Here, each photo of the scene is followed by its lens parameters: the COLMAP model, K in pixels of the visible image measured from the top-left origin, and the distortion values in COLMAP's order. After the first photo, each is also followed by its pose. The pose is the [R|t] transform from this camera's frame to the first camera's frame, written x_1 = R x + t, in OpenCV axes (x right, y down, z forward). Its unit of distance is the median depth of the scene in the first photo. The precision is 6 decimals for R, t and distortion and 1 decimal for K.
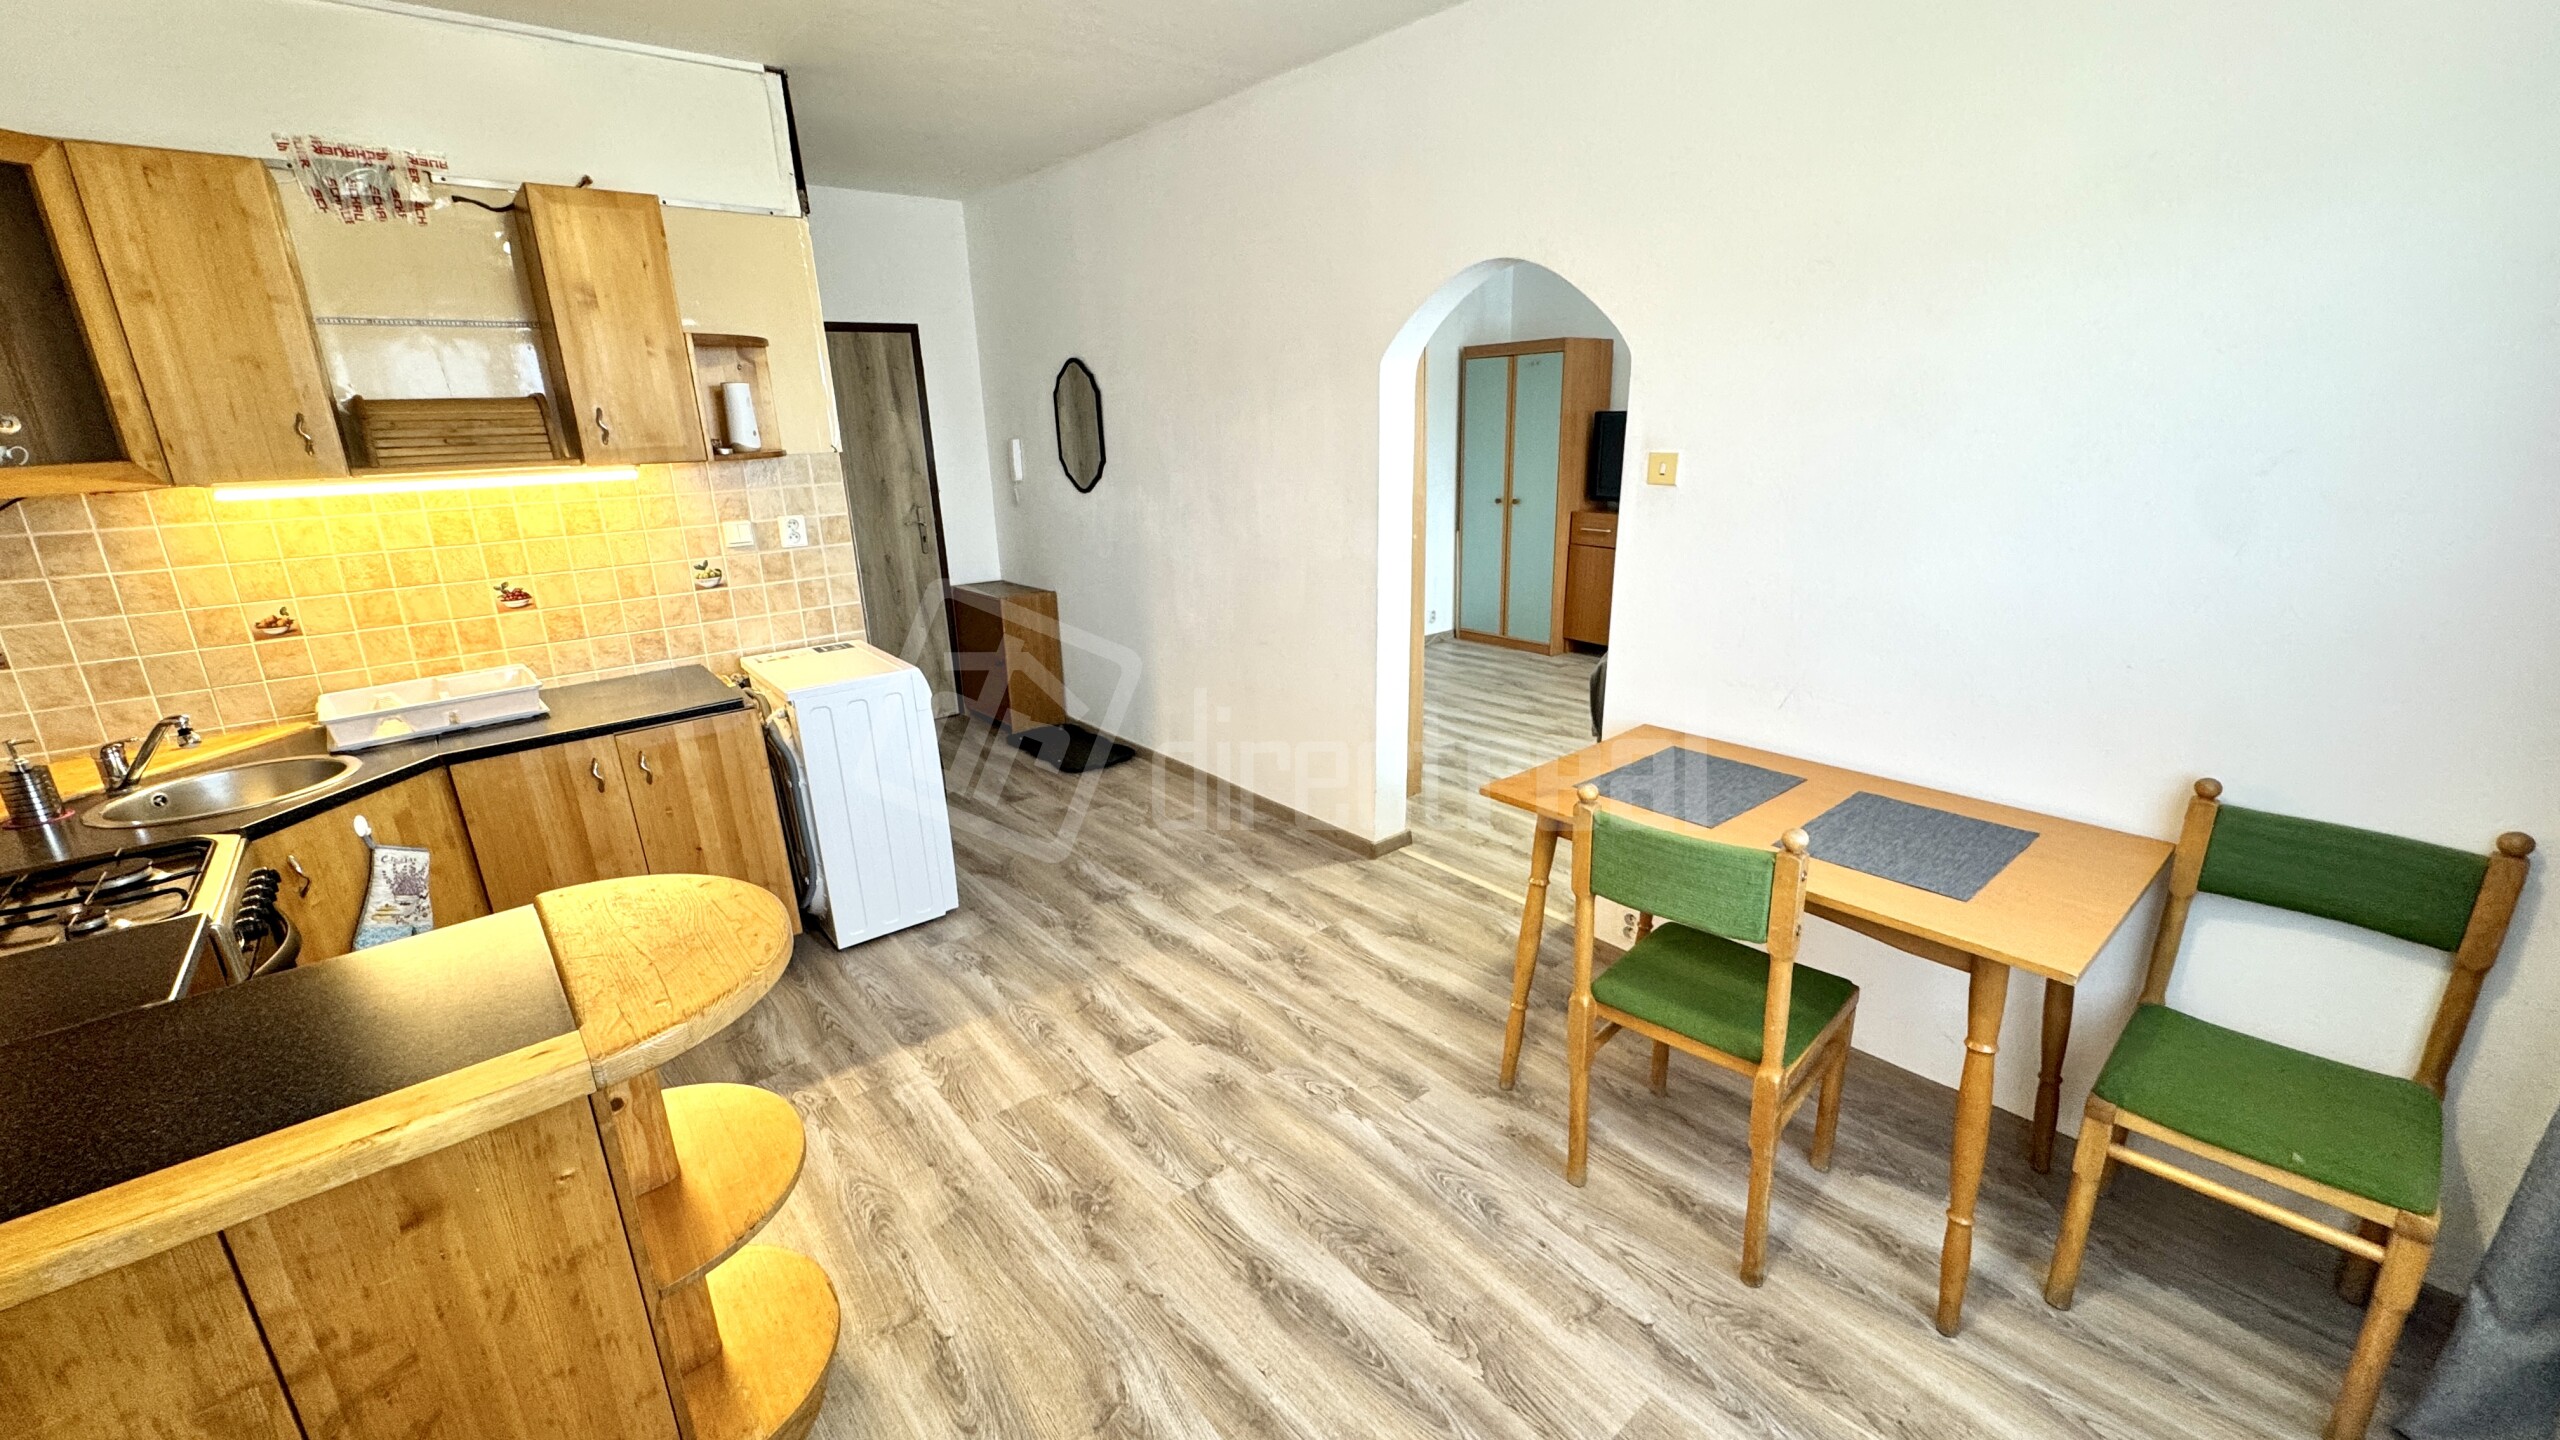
lens RADIAL K [[1022.2, 0, 1279.2], [0, 1022.2, 719.7], [0, 0, 1]] dist [-0.002439, -0.000075]
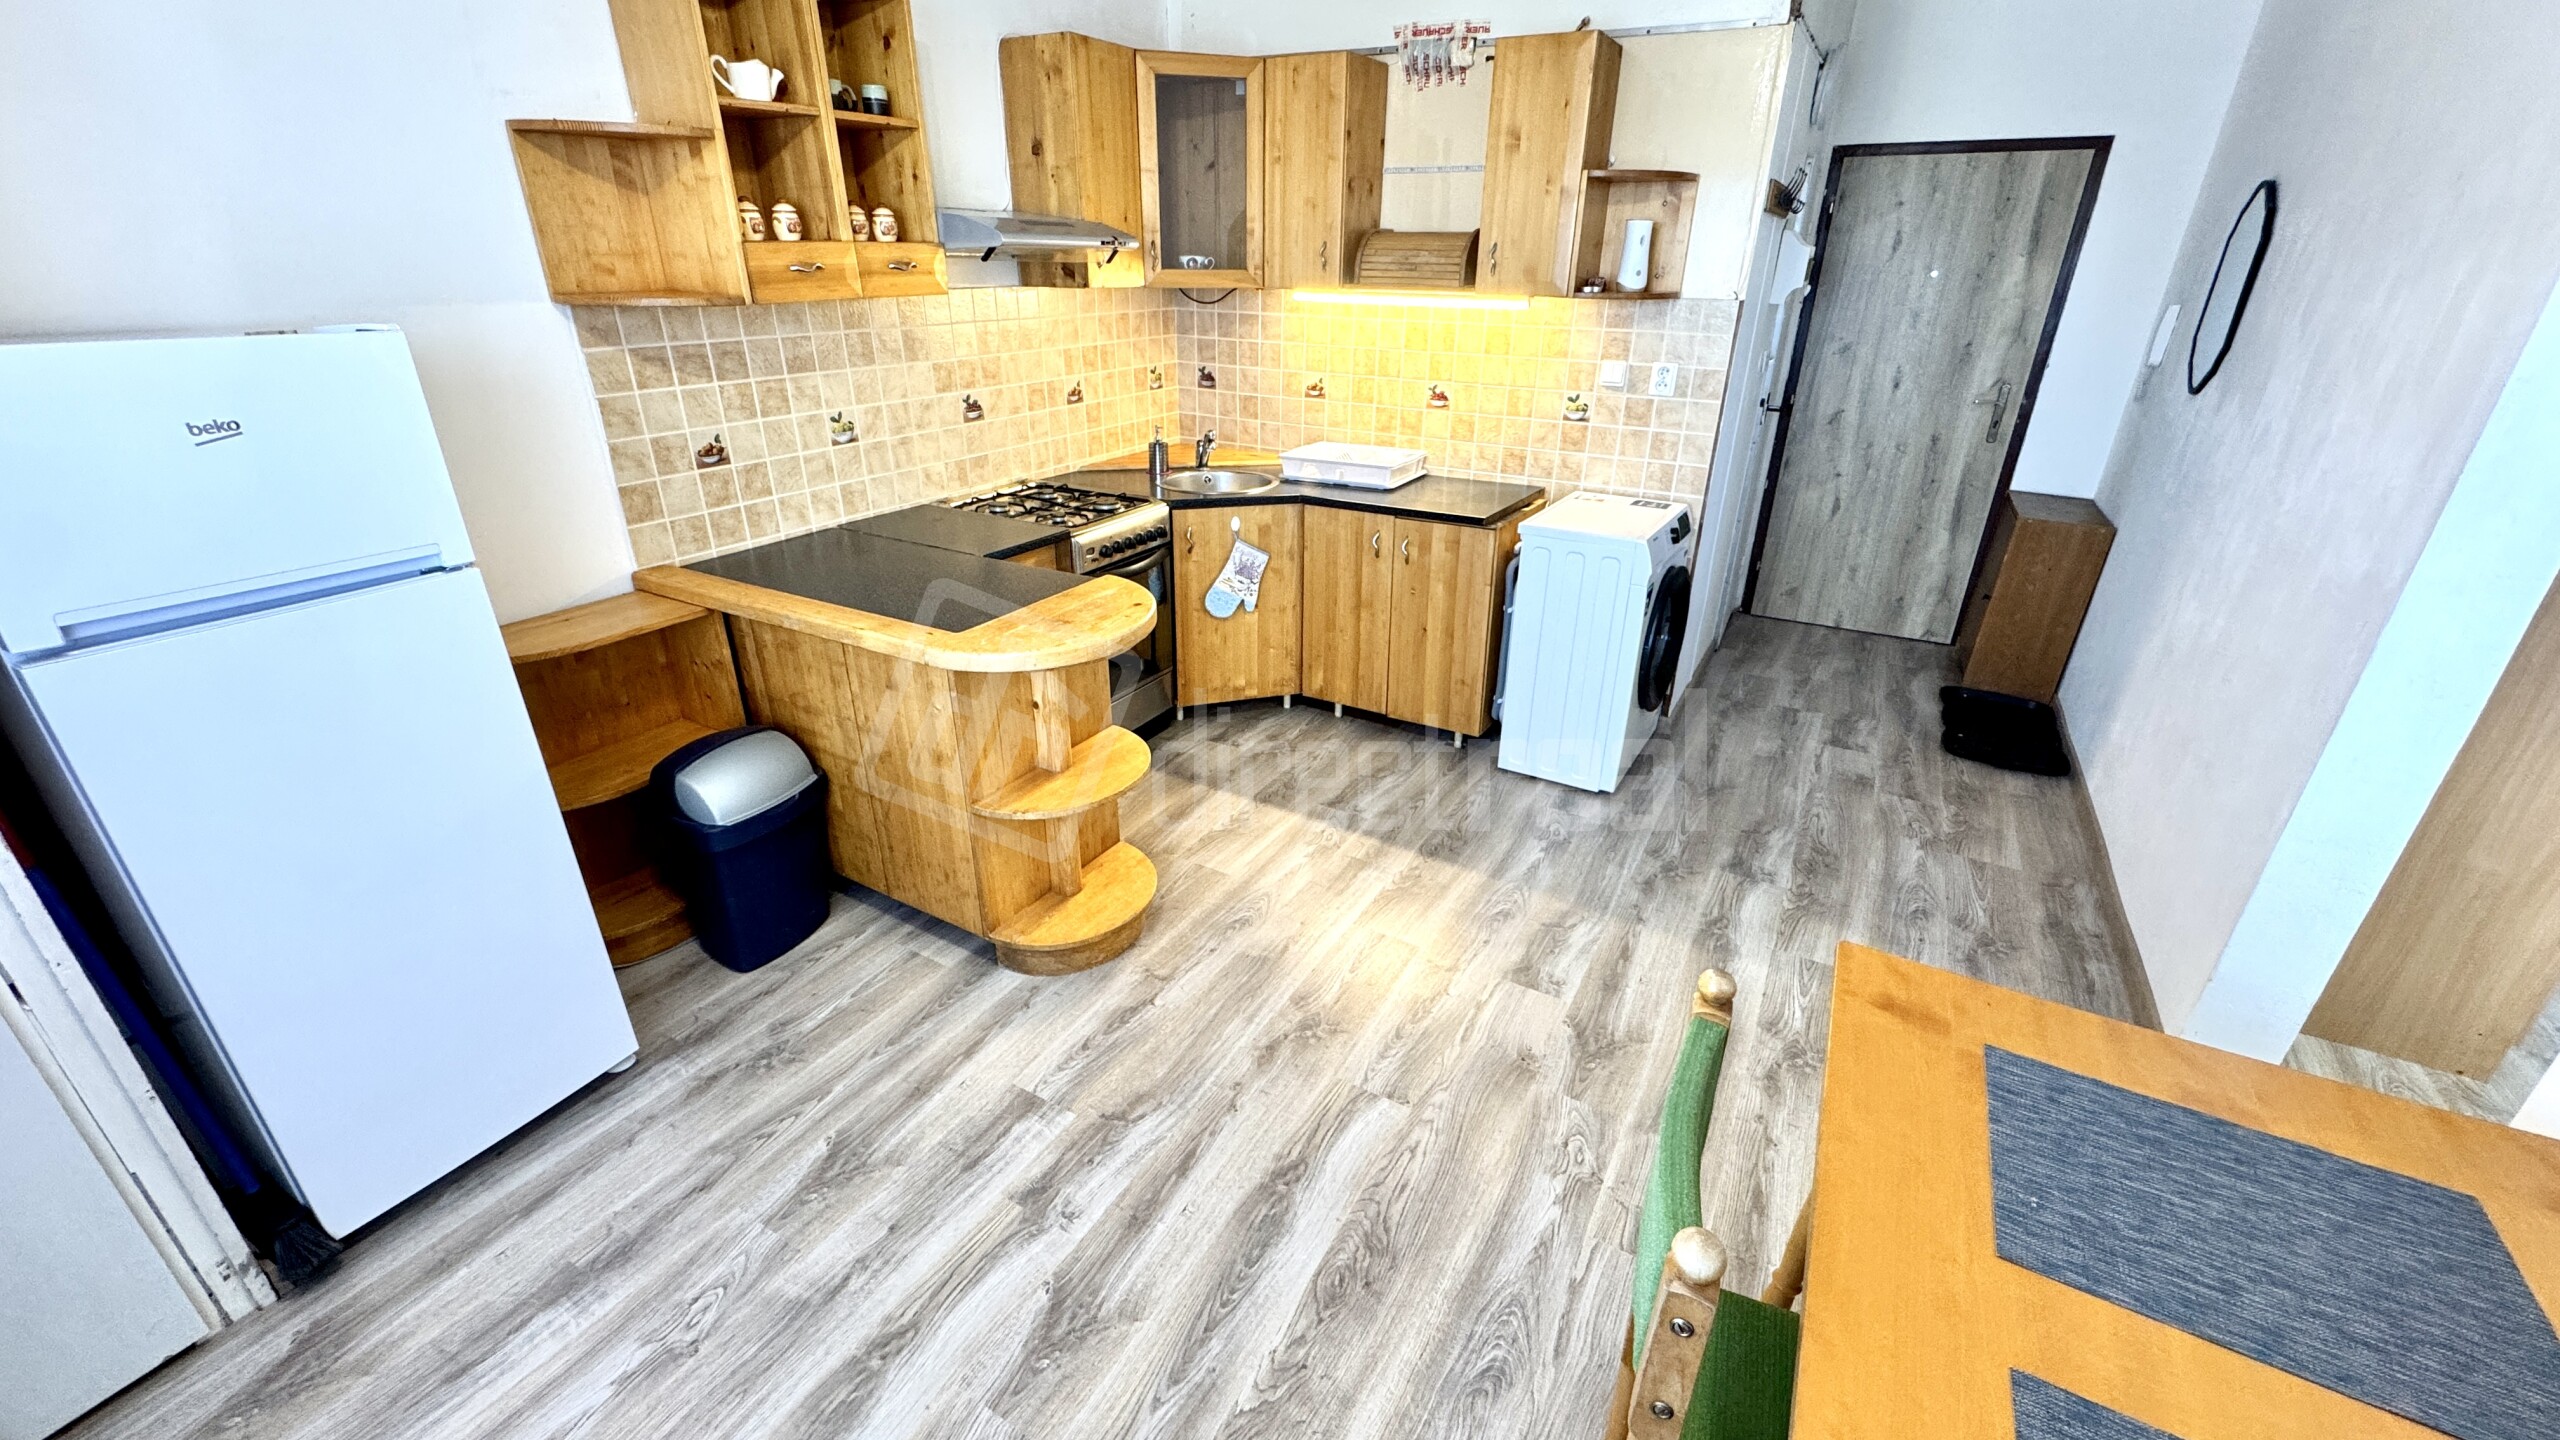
lens RADIAL K [[1022.2, 0, 1279.7], [0, 1022.2, 720.3], [0, 0, 1]] dist [-0.002439, -0.000075]
pose [[0.344468, 0.417984, -0.840614, 0.420302], [-0.293867, 0.898424, 0.326308, -0.117905], [0.891619, 0.134626, 0.432310, 0.334334]]
